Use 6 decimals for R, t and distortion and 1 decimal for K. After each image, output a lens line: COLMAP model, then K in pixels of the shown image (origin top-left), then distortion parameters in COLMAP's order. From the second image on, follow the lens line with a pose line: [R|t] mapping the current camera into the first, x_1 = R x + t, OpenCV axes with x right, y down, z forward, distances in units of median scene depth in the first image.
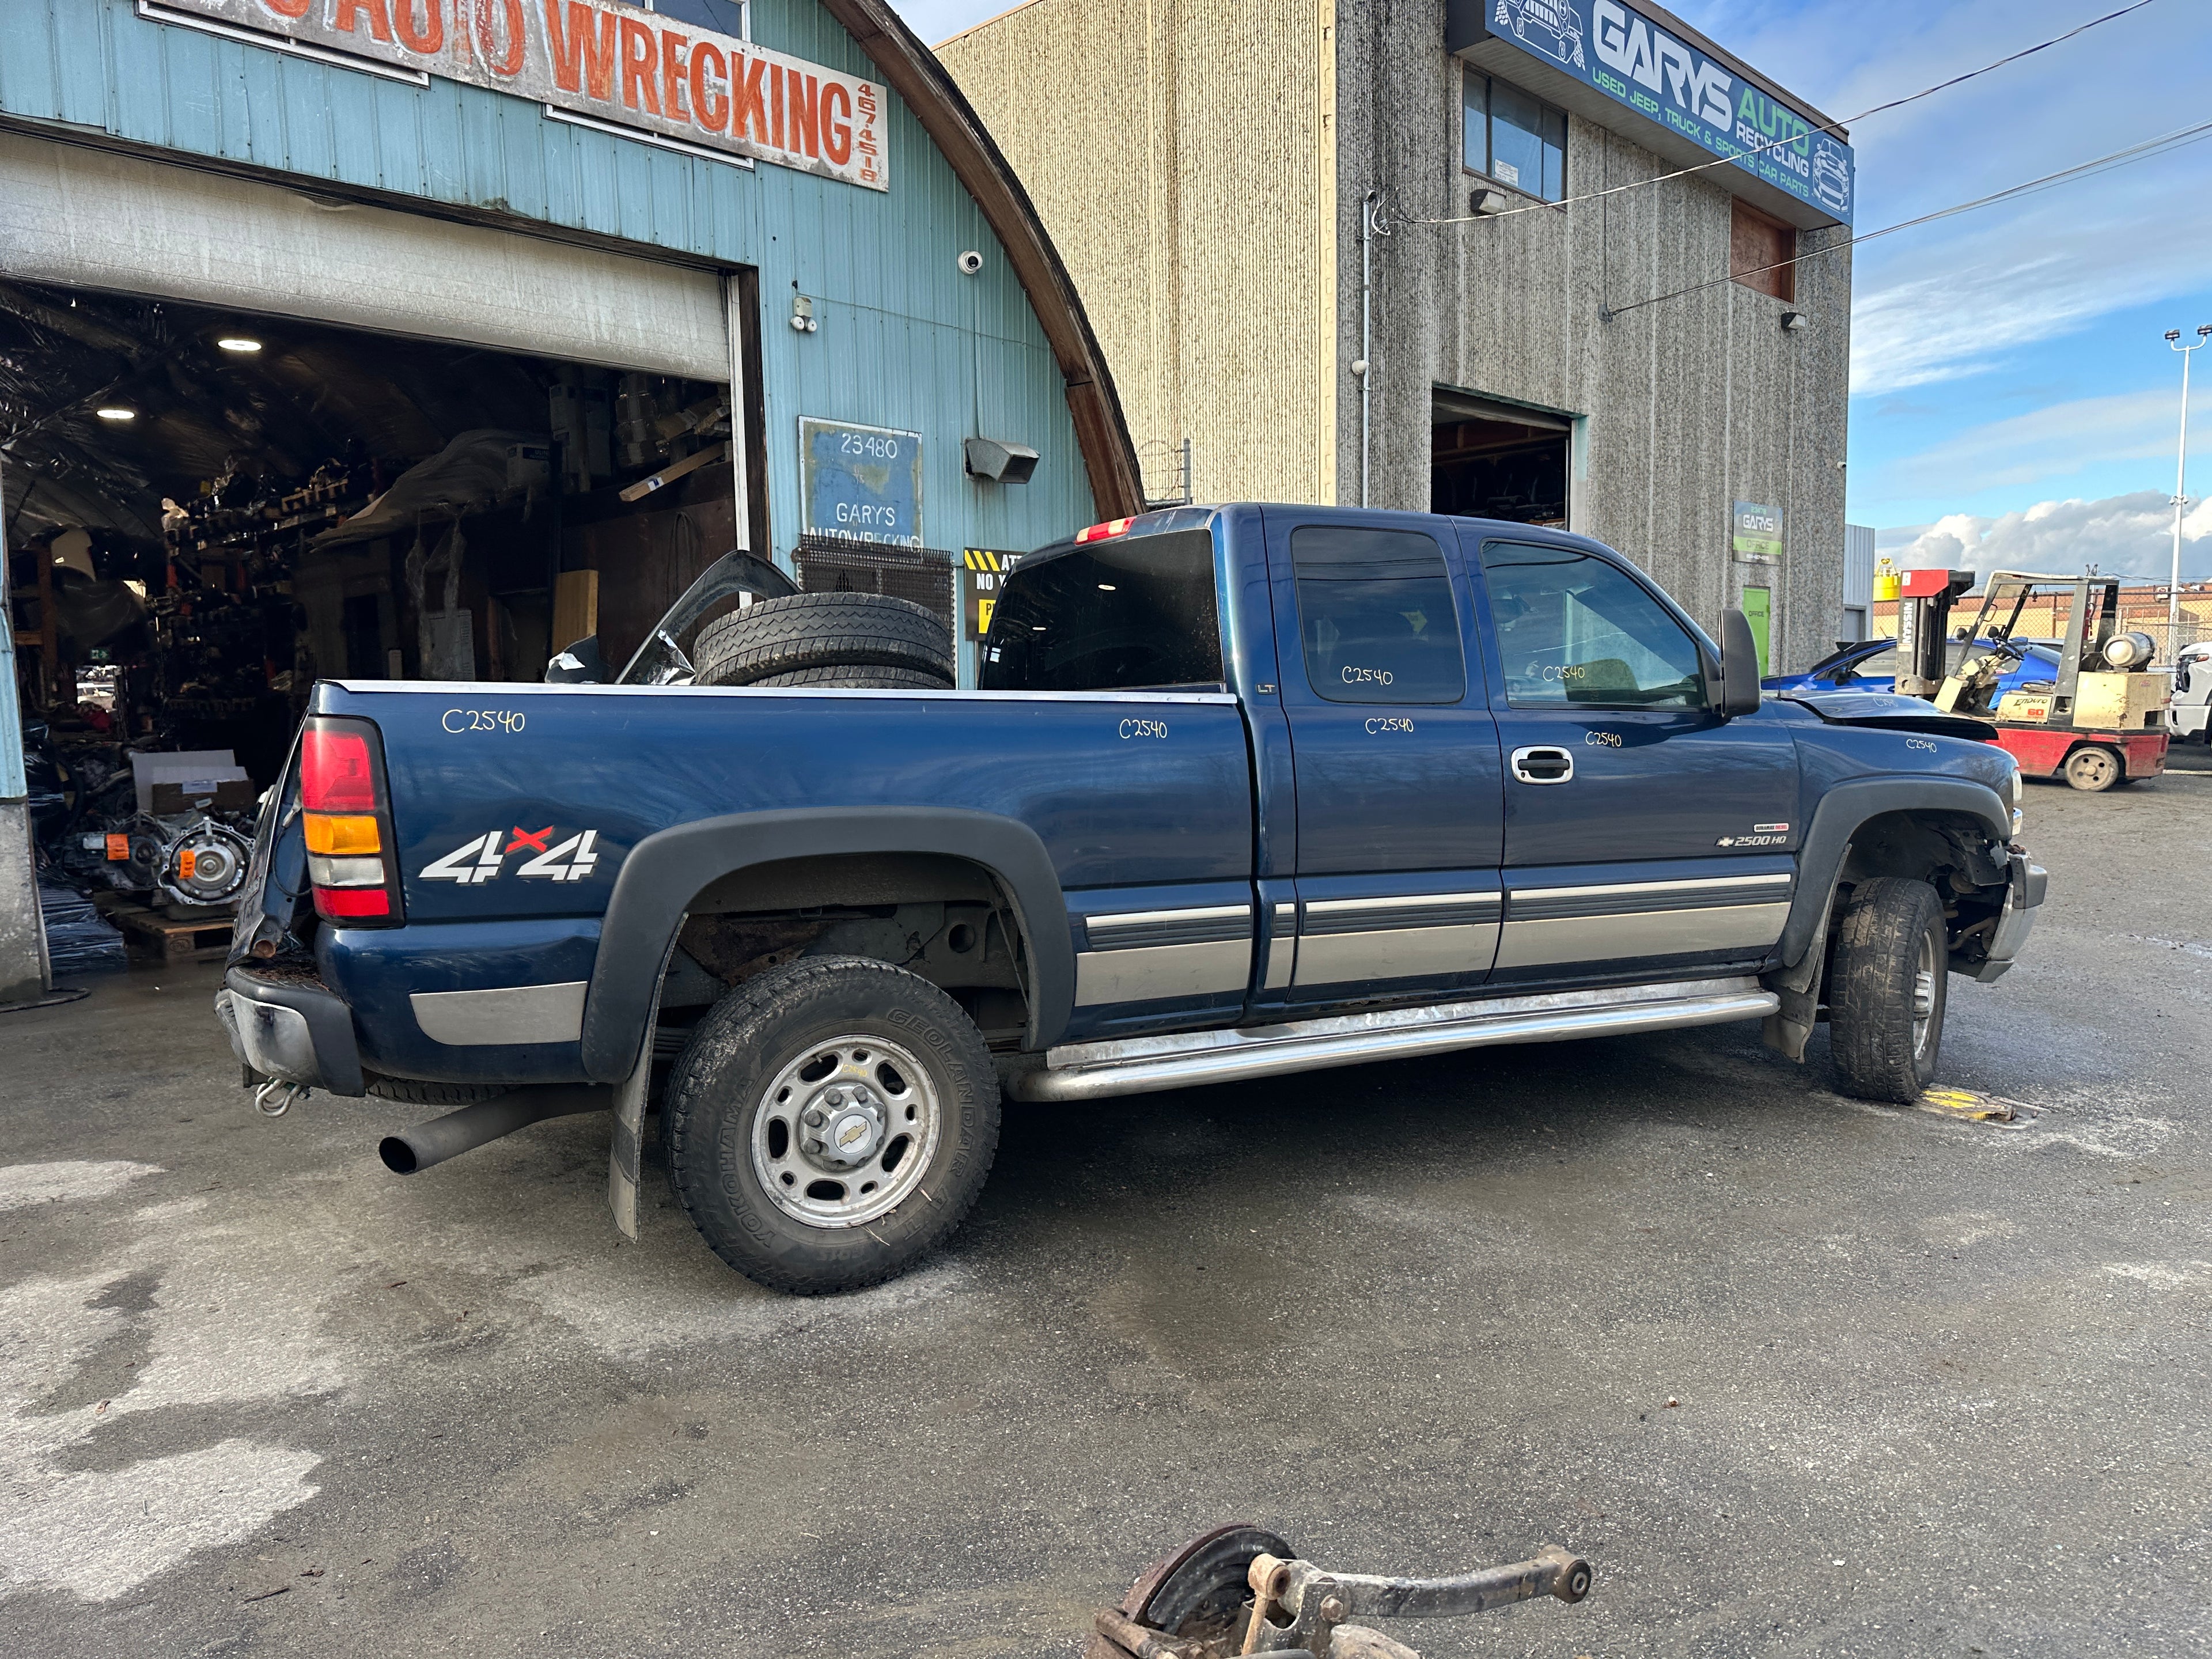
lens RADIAL K [[1534.3, 0, 1106.0], [0, 1534.3, 853.1], [0, 0, 1]] dist [0.078003, -0.110289]
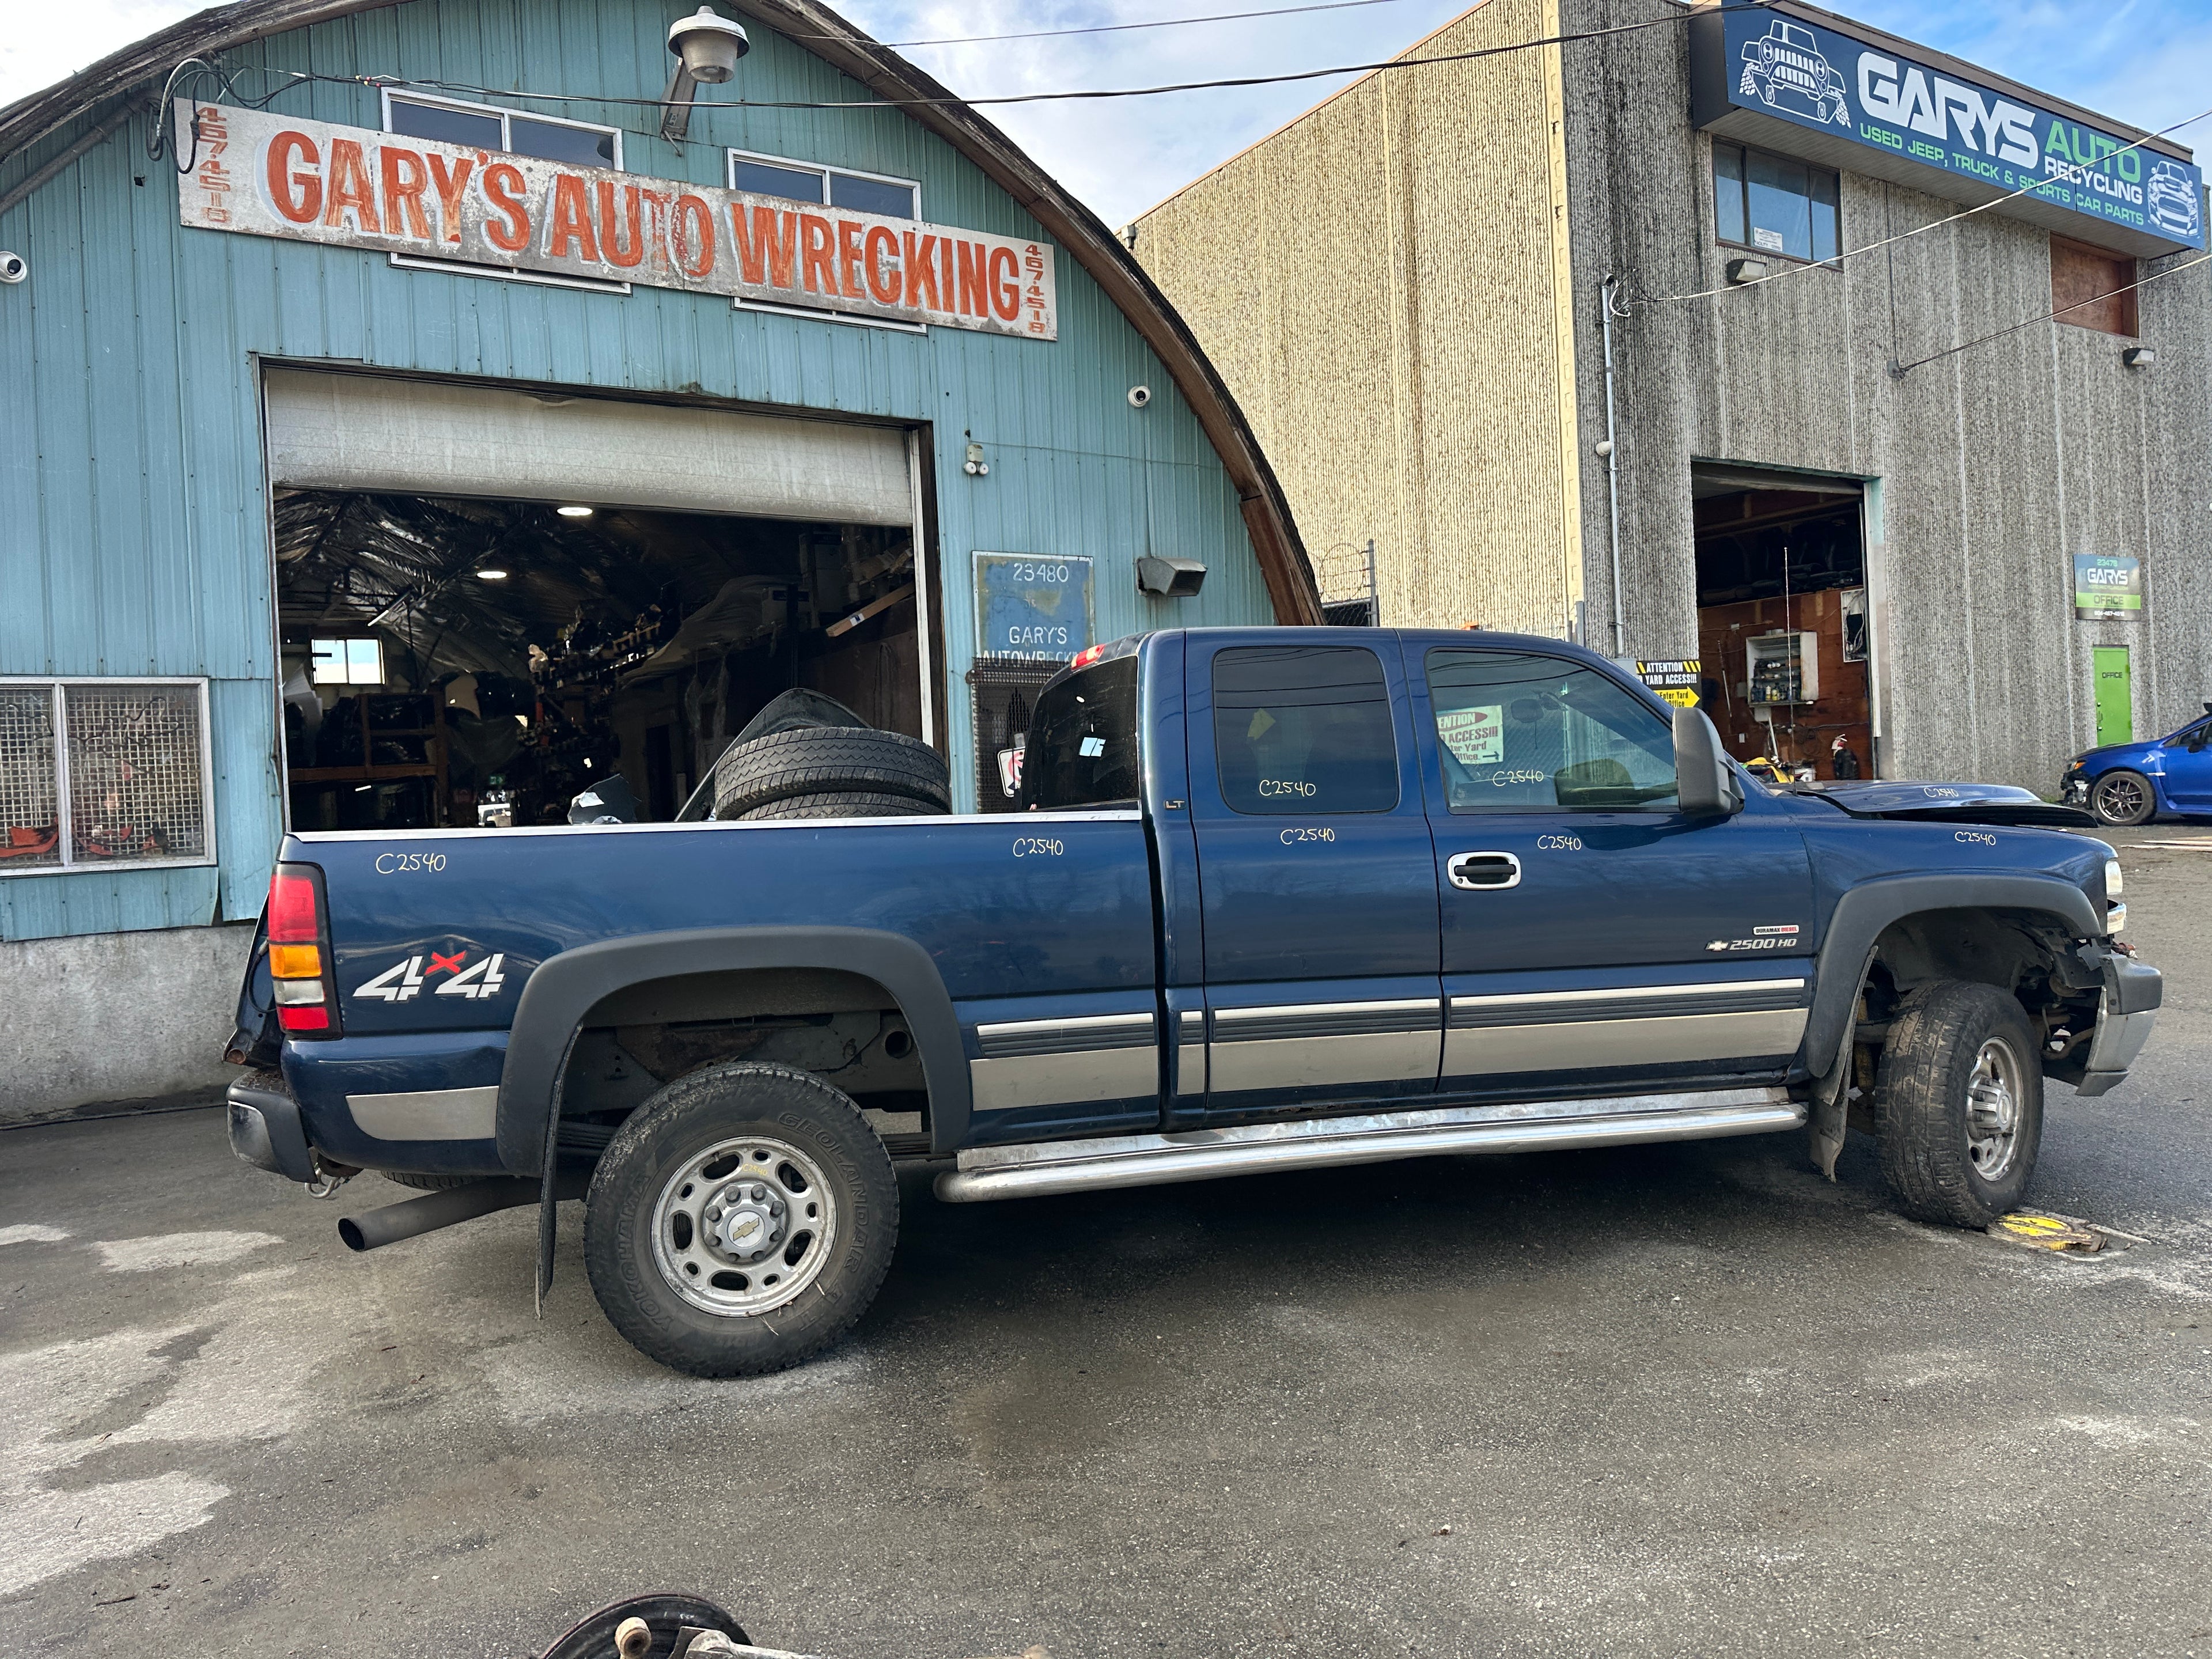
lens RADIAL K [[1534.5, 0, 1109.4], [0, 1534.5, 837.4], [0, 0, 1]] dist [0.052145, -0.066029]
pose [[0.974670, -0.025488, -0.222192, 0.139913], [0.009973, 0.997450, -0.070672, -0.005841], [0.223426, 0.066666, 0.972438, -0.009437]]
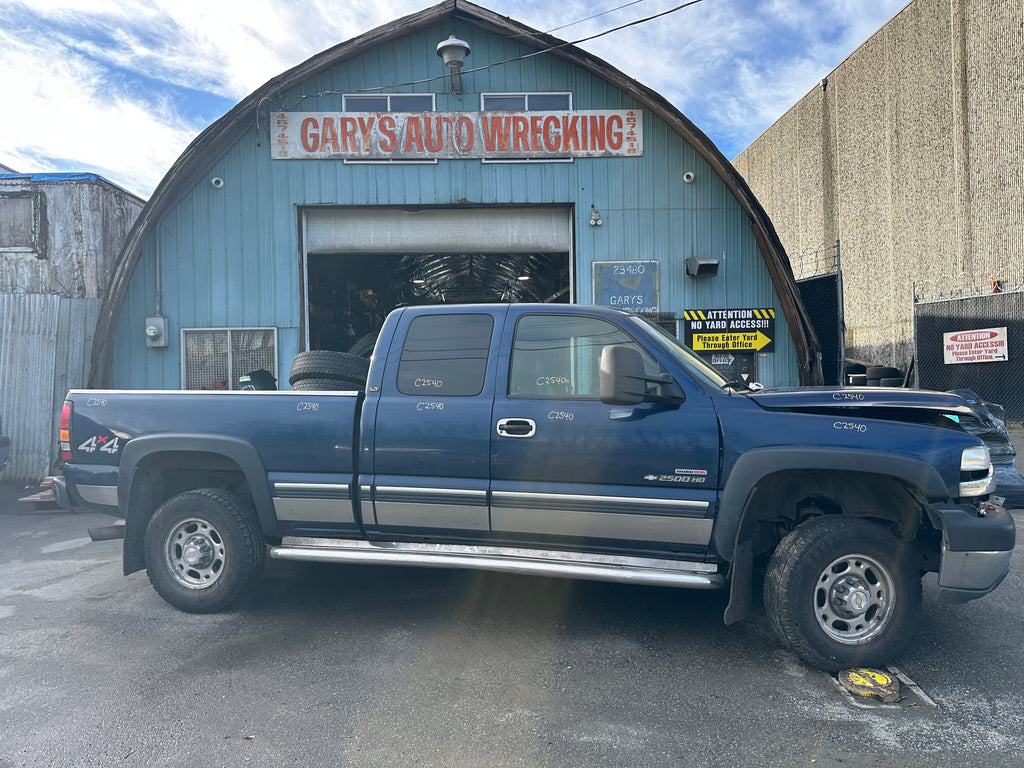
lens RADIAL K [[711.0, 0, 514.8], [0, 711.0, 383.8], [0, 0, 1]] dist [0.095076, -0.145523]
pose [[0.741133, 0.000538, -0.671358, 0.462790], [-0.059934, 0.996060, -0.065365, -0.028305], [0.668678, 0.088682, 0.738245, 0.173843]]
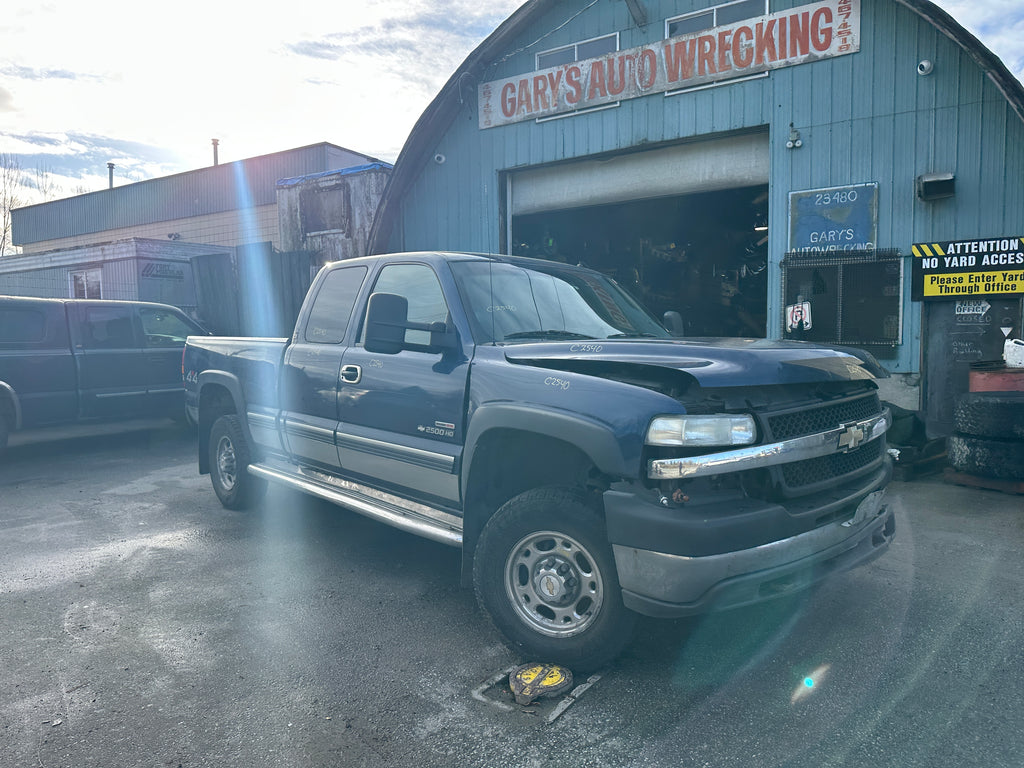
lens RADIAL K [[719.4, 0, 513.6], [0, 719.4, 388.3], [0, 0, 1]] dist [0.055257, -0.072281]
pose [[0.239395, 0.069031, -0.968465, 0.662540], [-0.096356, 0.994234, 0.047050, -0.054415], [0.966129, 0.082054, 0.244666, 0.511417]]
